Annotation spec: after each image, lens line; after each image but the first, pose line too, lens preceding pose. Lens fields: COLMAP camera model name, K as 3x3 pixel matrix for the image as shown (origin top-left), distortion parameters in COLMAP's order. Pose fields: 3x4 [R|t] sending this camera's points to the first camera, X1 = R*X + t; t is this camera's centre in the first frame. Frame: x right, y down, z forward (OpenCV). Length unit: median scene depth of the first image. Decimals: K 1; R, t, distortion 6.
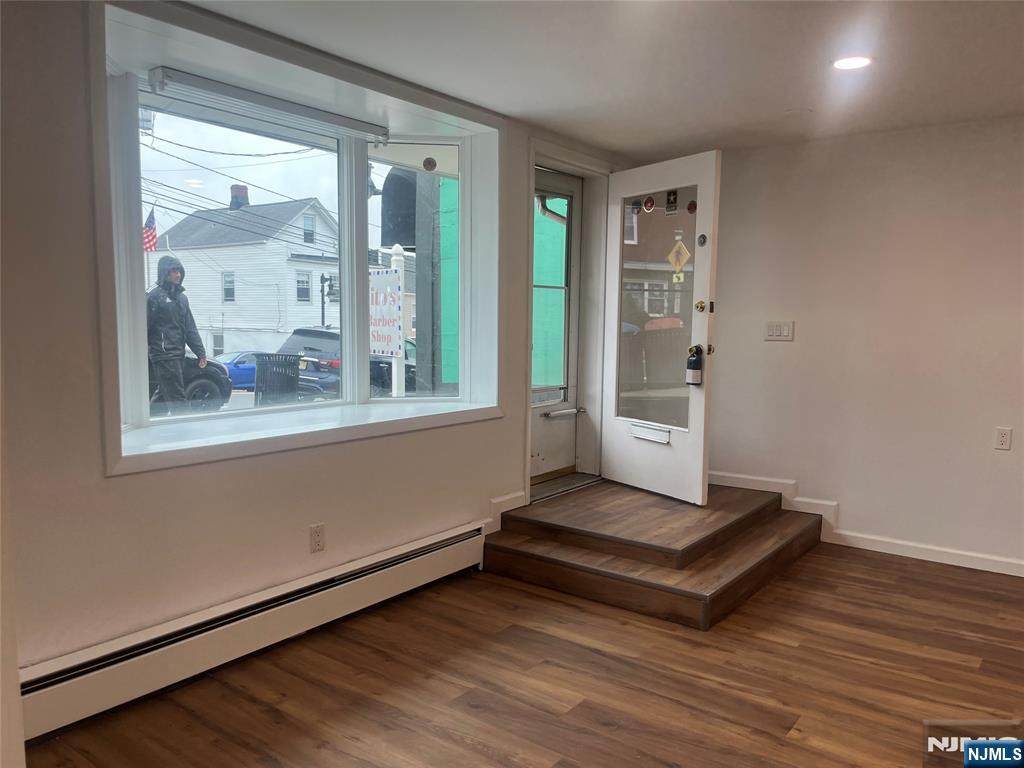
lens RADIAL K [[776.9, 0, 509.1], [0, 776.9, 376.7], [0, 0, 1]] dist [0.050419, -0.052700]
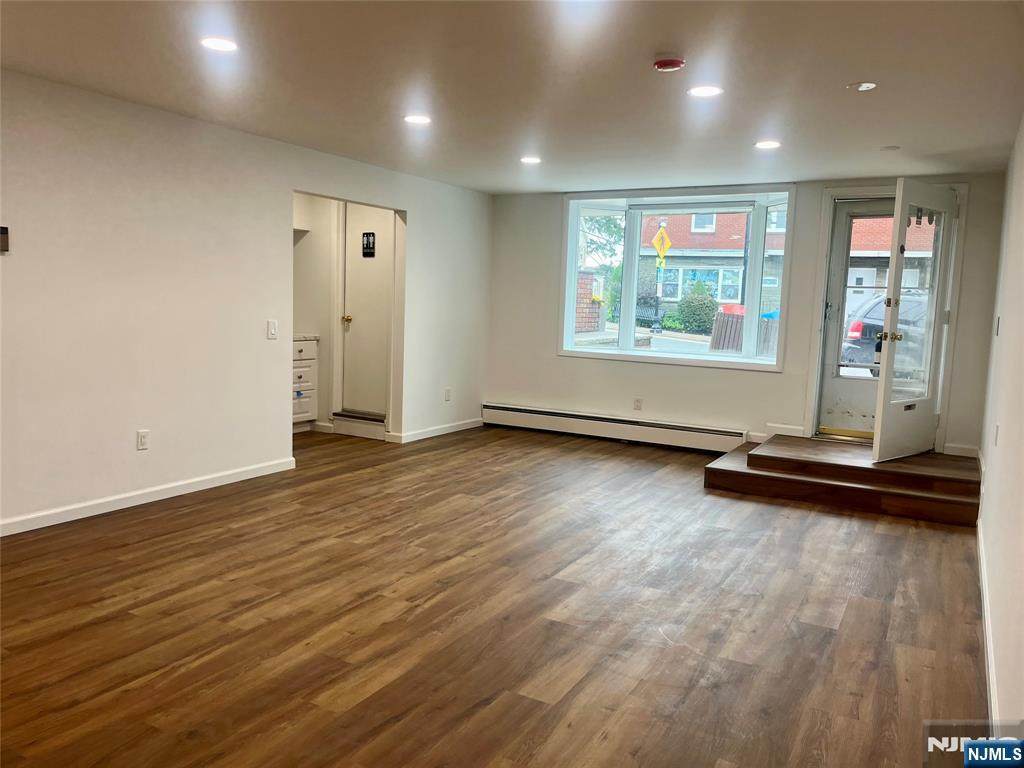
lens RADIAL K [[776.9, 0, 511.3], [0, 776.9, 383.4], [0, 0, 1]] dist [0.050419, -0.052700]
pose [[0.111826, 0.097403, -0.988943, 1.921884], [-0.108051, 0.990476, 0.085336, -0.004361], [0.987836, 0.097313, 0.121285, 0.352930]]
